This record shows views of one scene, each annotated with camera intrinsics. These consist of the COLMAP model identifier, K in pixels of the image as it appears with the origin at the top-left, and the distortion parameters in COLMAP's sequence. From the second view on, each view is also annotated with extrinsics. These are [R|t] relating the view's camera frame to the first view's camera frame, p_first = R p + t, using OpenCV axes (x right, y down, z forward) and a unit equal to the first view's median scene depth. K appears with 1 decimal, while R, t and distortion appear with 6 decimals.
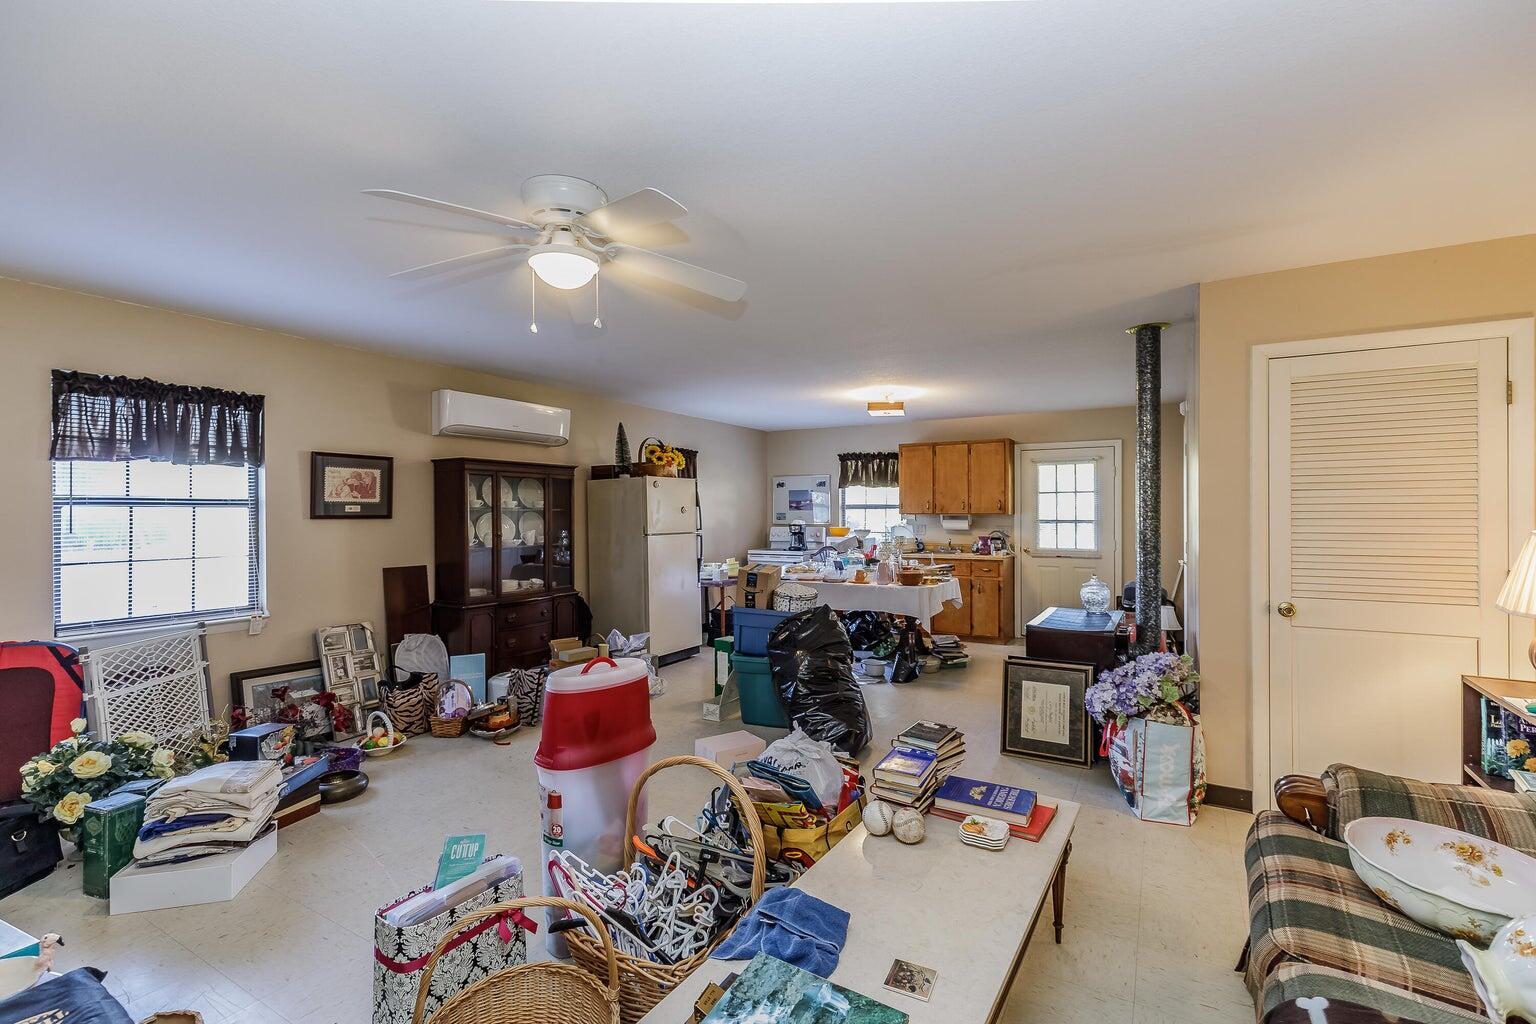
lens RADIAL K [[677.4, 0, 768.0], [0, 677.4, 512.0], [0, 0, 1]] dist [0.000059, -0.000013]
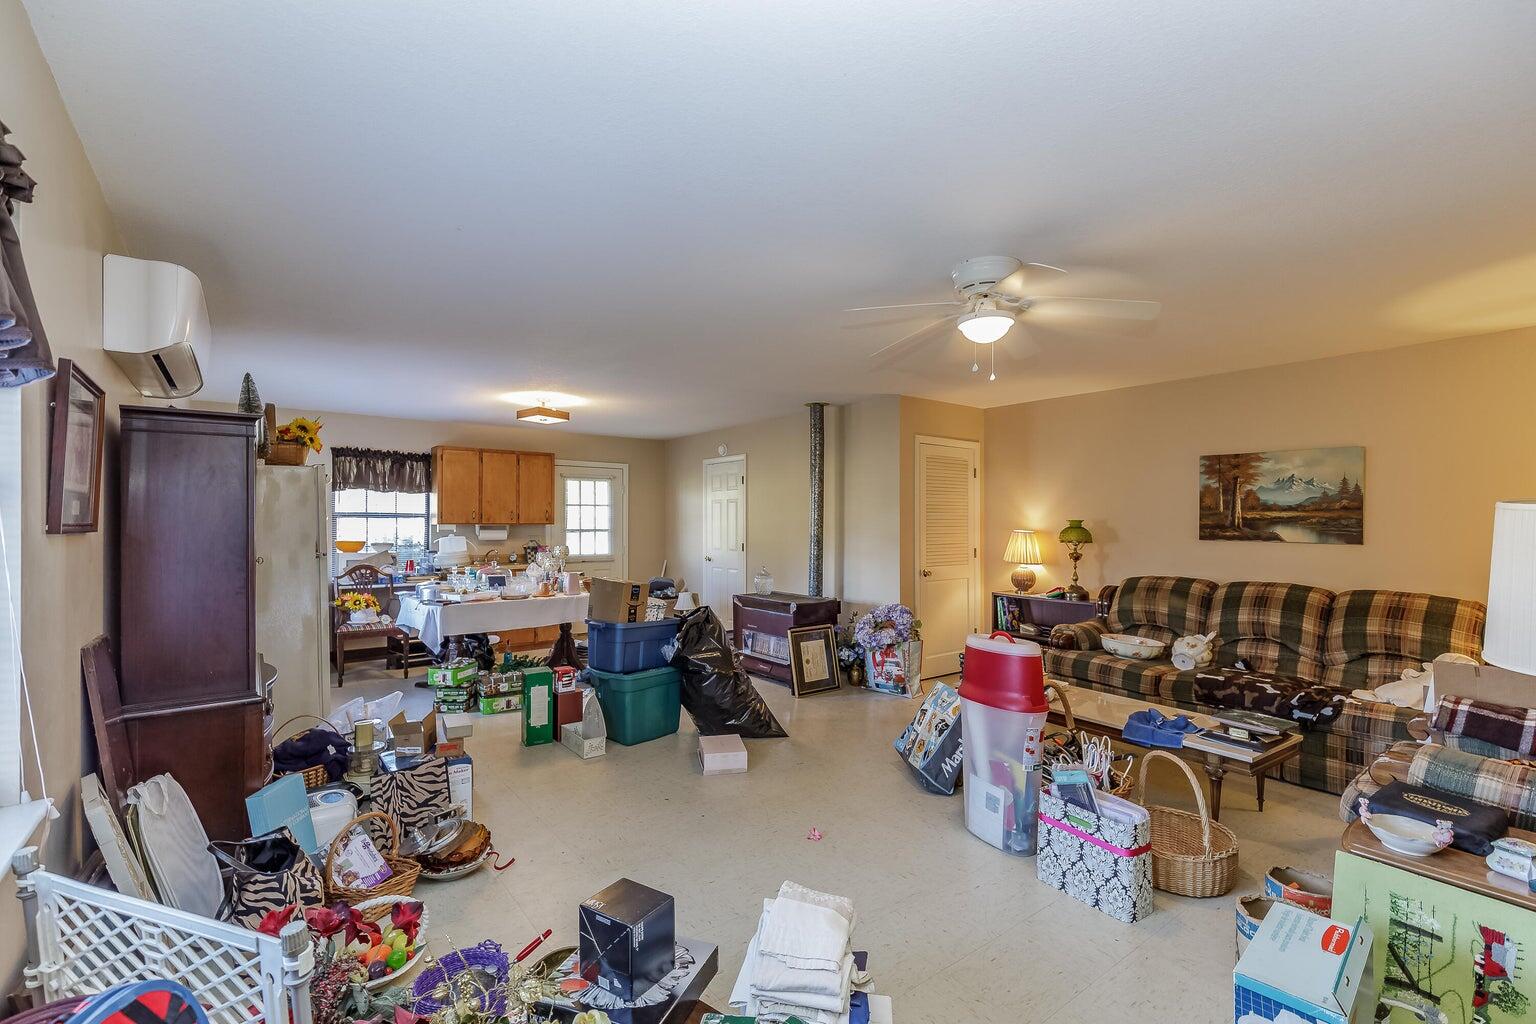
lens RADIAL K [[677.4, 0, 768.0], [0, 677.4, 512.0], [0, 0, 1]] dist [0.000059, -0.000013]
pose [[0.382603, 0.017496, 0.923747, -0.502742], [-0.003238, 0.999840, -0.017596, 0.001765], [-0.923907, 0.003742, 0.382599, 0.278354]]
